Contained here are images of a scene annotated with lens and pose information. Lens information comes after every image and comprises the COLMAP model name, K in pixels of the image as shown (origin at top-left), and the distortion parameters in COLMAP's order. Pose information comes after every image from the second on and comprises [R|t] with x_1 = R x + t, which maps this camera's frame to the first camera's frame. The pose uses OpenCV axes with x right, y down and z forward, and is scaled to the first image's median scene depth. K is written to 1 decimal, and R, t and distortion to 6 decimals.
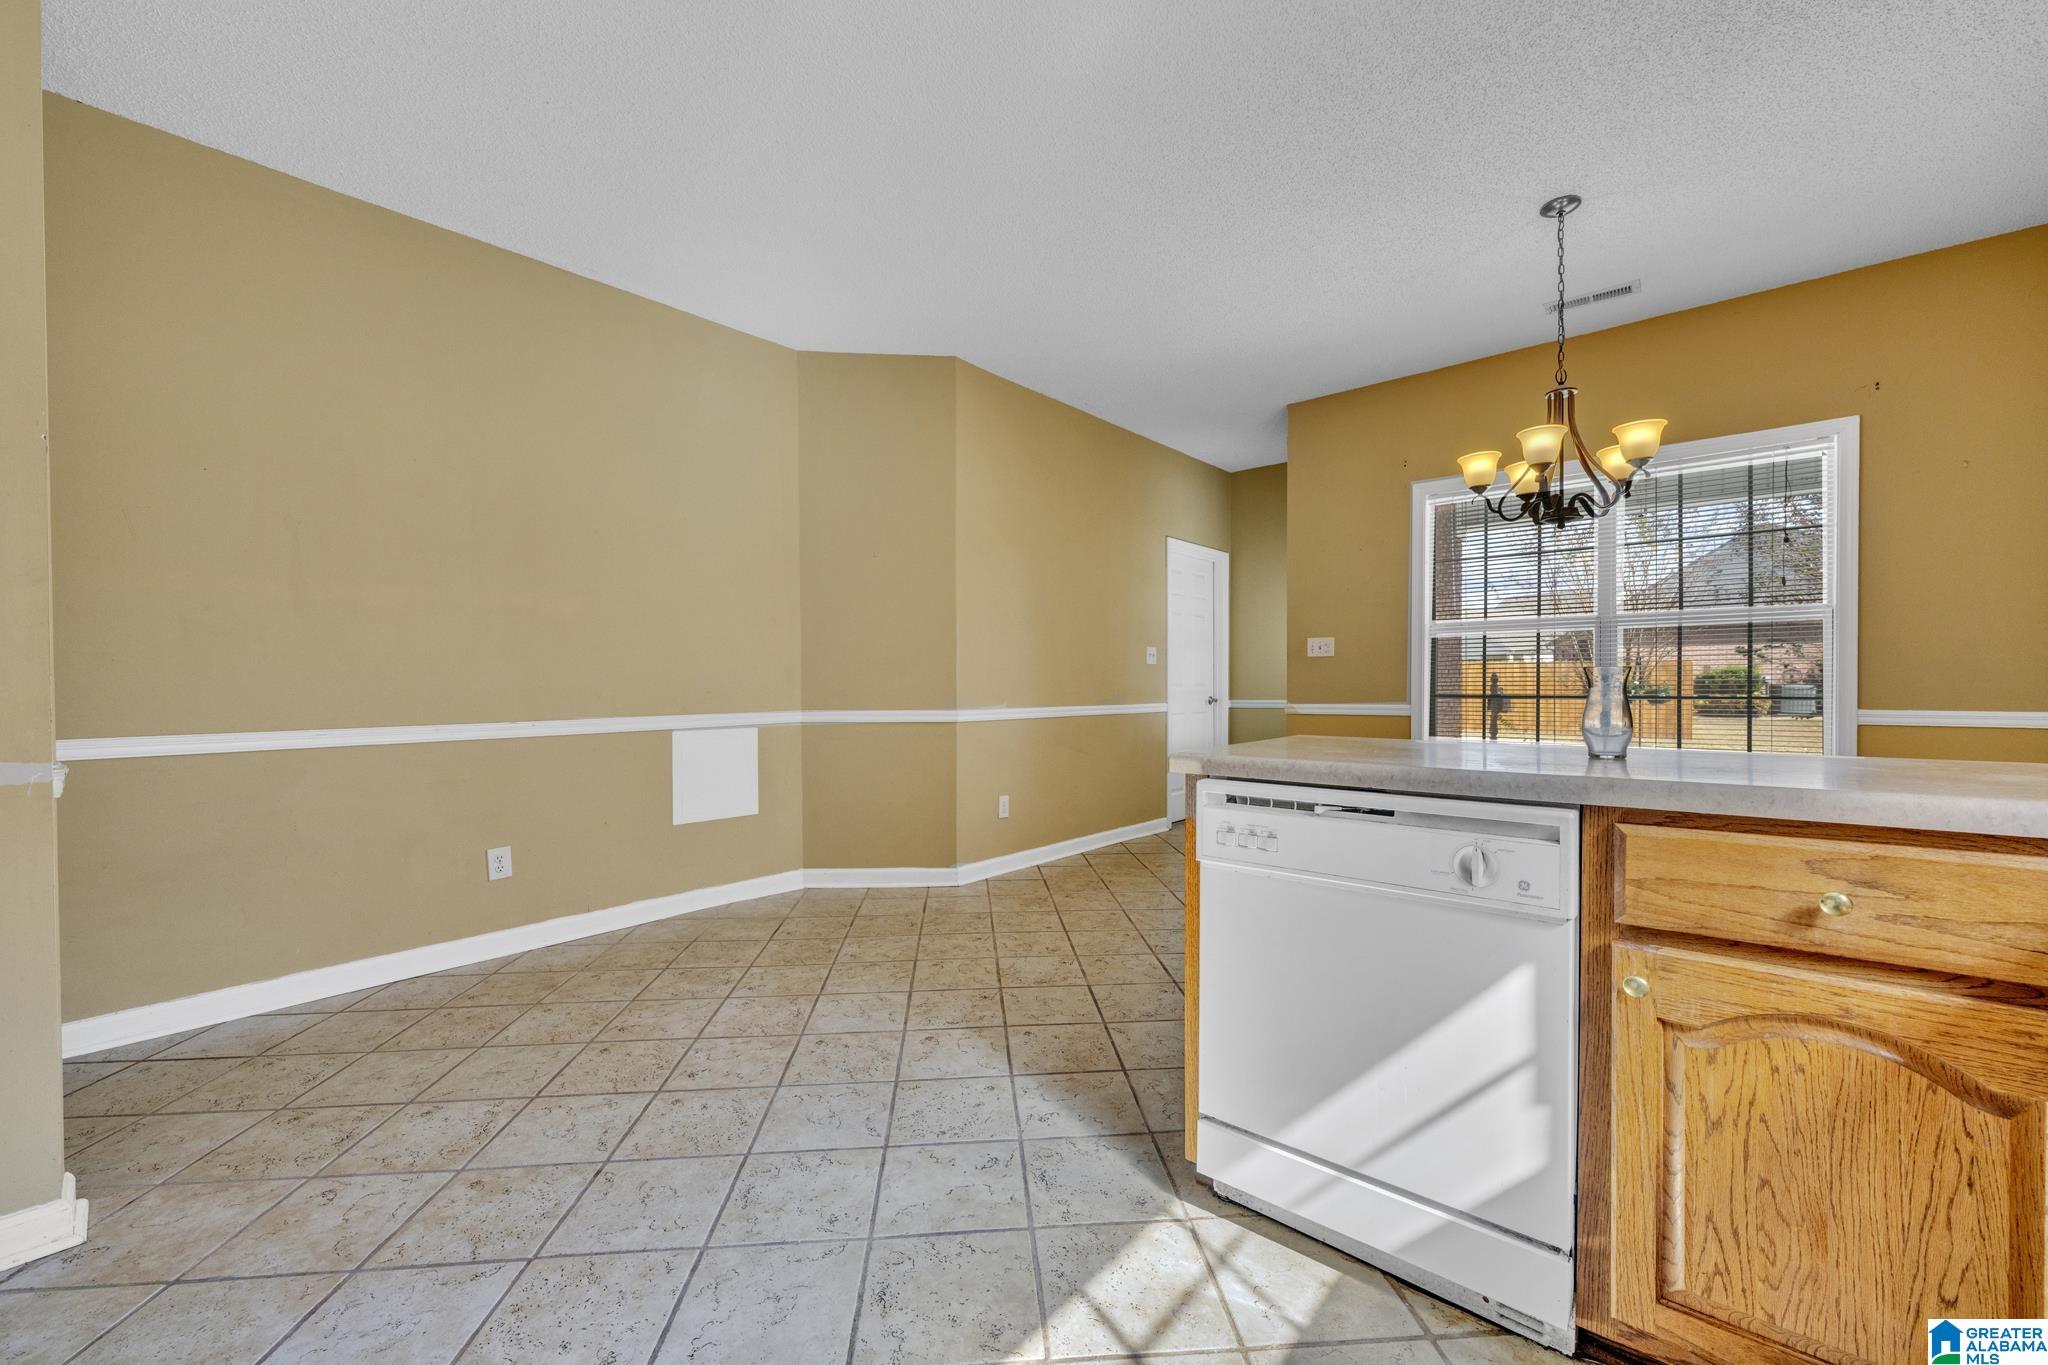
lens RADIAL K [[807.0, 0, 1024.2], [0, 807.0, 691.0], [0, 0, 1]] dist [-0.000326, -0.000084]
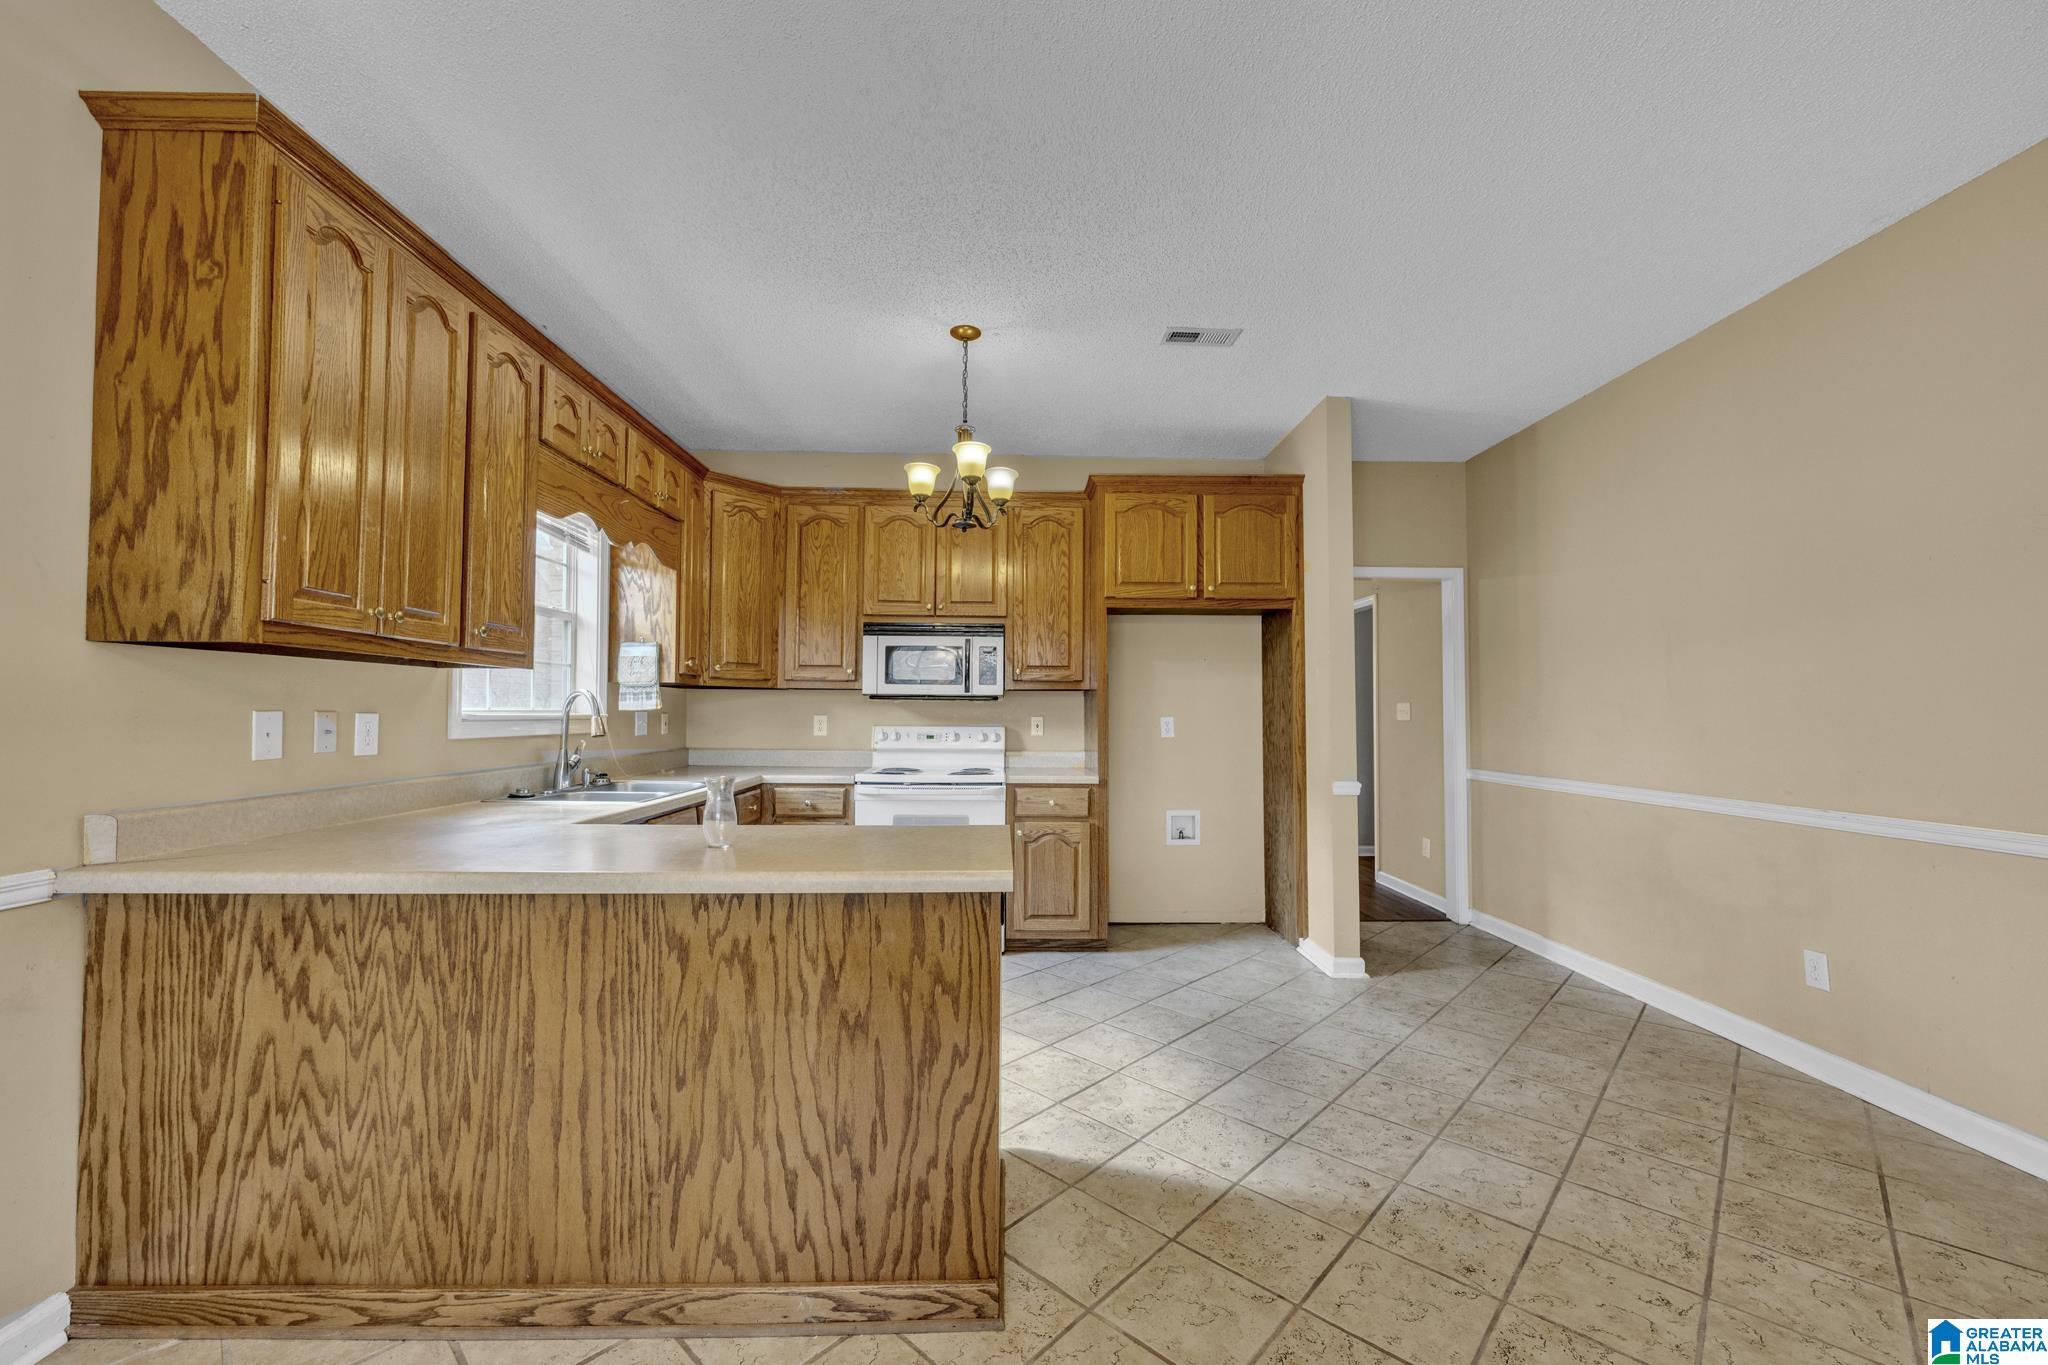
lens RADIAL K [[807.0, 0, 1024.2], [0, 807.0, 691.0], [0, 0, 1]] dist [-0.000326, -0.000084]
pose [[-0.745875, -0.016002, -0.665893, 0.602436], [-0.004719, 0.999813, -0.018741, -0.071756], [0.666069, -0.010836, -0.745812, 1.127760]]
